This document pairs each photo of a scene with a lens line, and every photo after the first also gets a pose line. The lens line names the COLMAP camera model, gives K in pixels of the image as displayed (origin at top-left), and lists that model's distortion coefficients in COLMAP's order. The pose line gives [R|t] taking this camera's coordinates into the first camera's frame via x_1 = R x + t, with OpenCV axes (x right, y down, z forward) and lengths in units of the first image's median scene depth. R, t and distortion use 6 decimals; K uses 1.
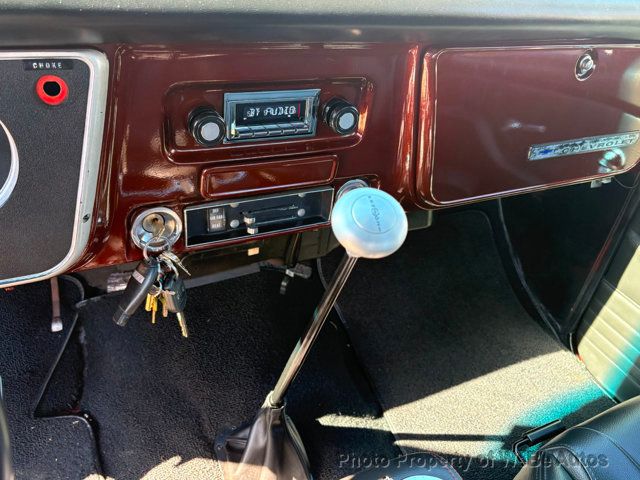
lens RADIAL K [[502.3, 0, 308.7], [0, 502.3, 240.0], [0, 0, 1]] dist [0.007360, 0.000969]
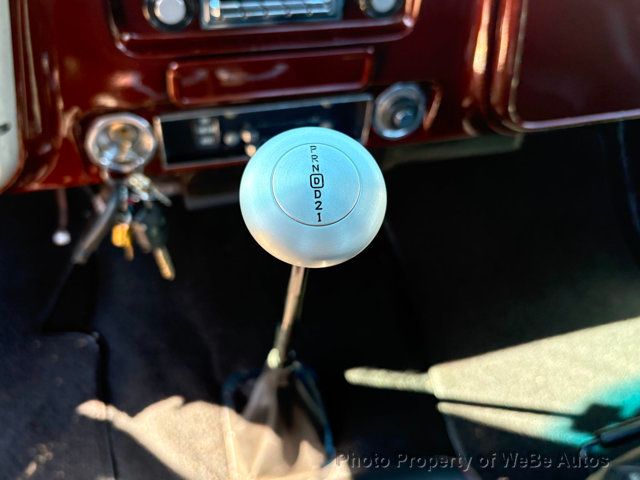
lens RADIAL K [[539.4, 0, 320.0], [0, 539.4, 240.0], [0, 0, 1]] dist [0.030087, -0.008019]
pose [[0.987899, 0.086827, -0.128517, 0.099208], [-0.060603, 0.978838, 0.195455, -0.050910], [0.142768, -0.185301, 0.972256, 0.201184]]
